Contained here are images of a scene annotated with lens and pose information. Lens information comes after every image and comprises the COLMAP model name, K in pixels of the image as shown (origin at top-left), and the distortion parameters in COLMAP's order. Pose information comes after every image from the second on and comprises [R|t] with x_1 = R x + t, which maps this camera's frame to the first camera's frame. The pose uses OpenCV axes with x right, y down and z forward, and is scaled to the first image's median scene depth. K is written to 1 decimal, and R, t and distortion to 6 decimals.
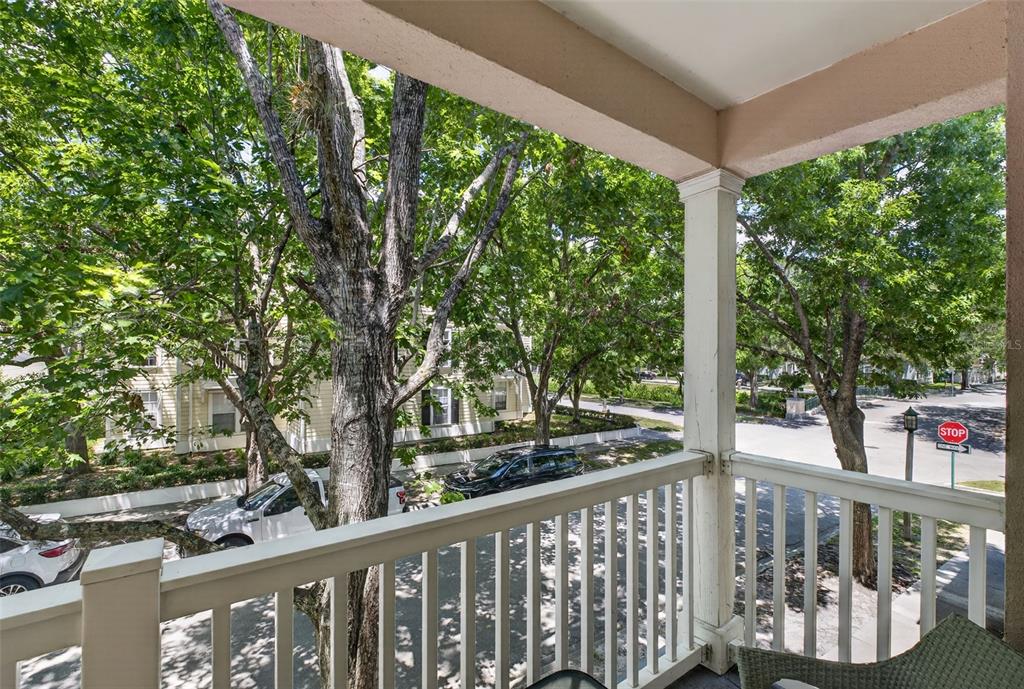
lens RADIAL K [[459.1, 0, 510.1], [0, 459.1, 346.5], [0, 0, 1]] dist [-0.002277, -0.000211]
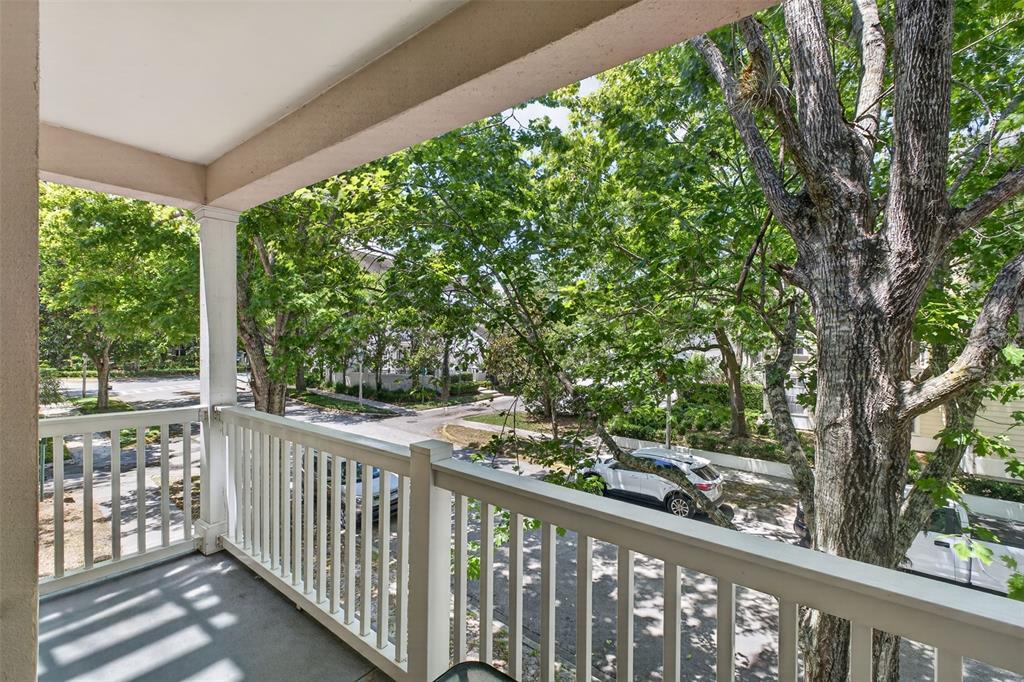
lens RADIAL K [[440.8, 0, 510.5], [0, 440.8, 341.6], [0, 0, 1]] dist [0.000353, 0.000108]
pose [[0.279431, 0.010591, -0.960107, 0.264532], [0.000366, 0.999938, 0.011137, 0.001345], [0.960166, -0.003463, 0.279410, 0.204889]]
